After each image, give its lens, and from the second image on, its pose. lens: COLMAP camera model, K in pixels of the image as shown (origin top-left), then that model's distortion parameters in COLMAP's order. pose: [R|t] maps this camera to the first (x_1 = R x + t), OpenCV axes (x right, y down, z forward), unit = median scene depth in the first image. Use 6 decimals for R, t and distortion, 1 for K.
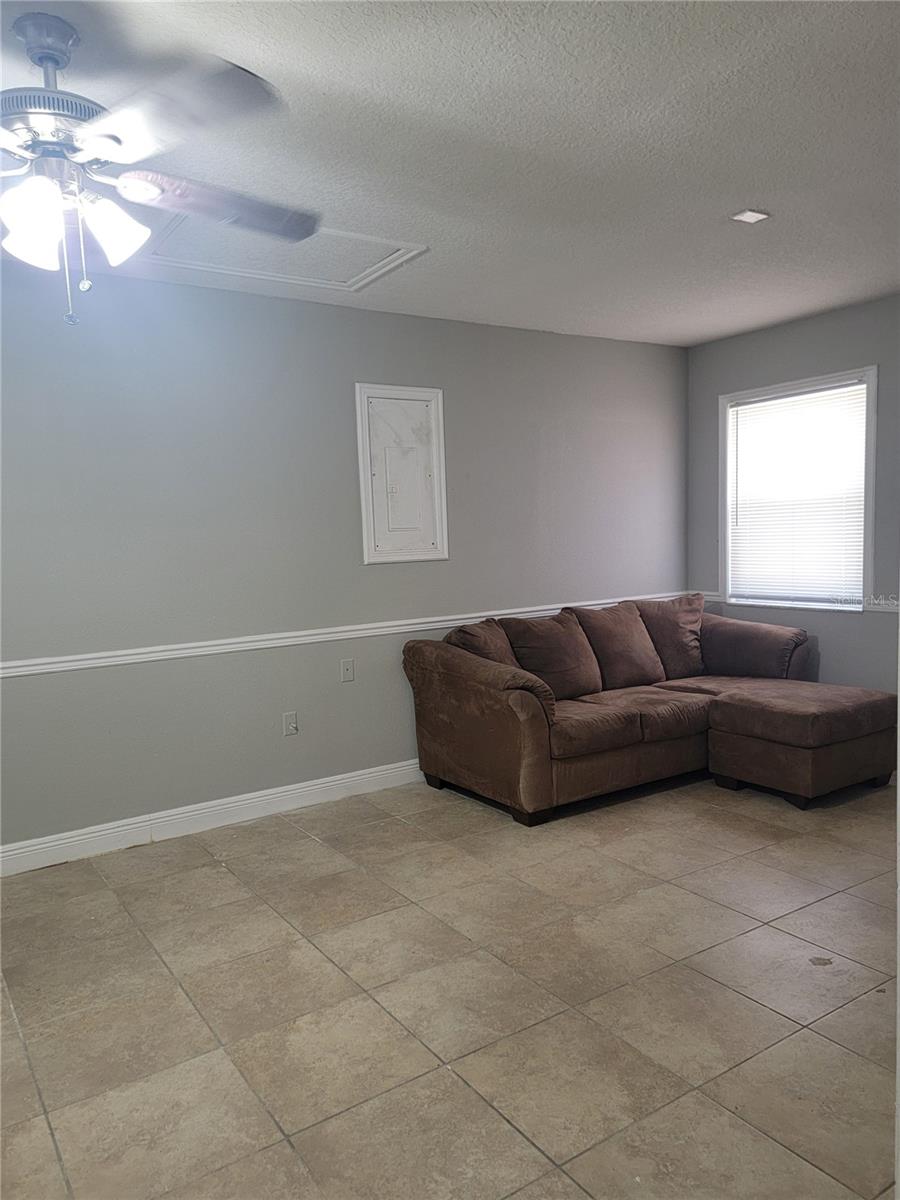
lens RADIAL K [[869.2, 0, 448.6], [0, 869.2, 605.2], [0, 0, 1]] dist [0.061035, -0.008644]
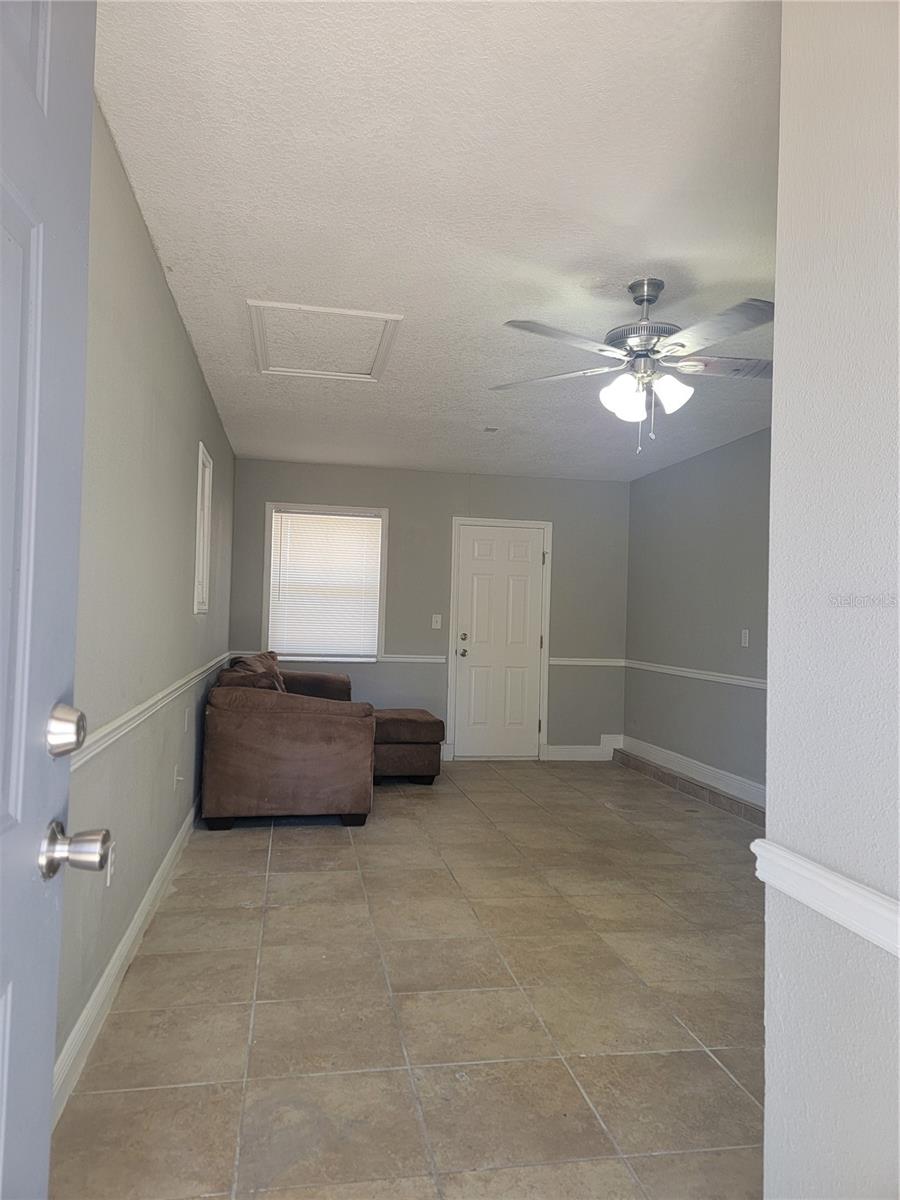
lens RADIAL K [[830.8, 0, 448.0], [0, 830.8, 596.4], [0, 0, 1]] dist [0.083199, -0.062100]
pose [[0.384332, 0.072614, 0.920335, -1.187887], [0.037751, 0.994832, -0.094257, 0.048164], [-0.922423, 0.070970, 0.379604, 0.471149]]
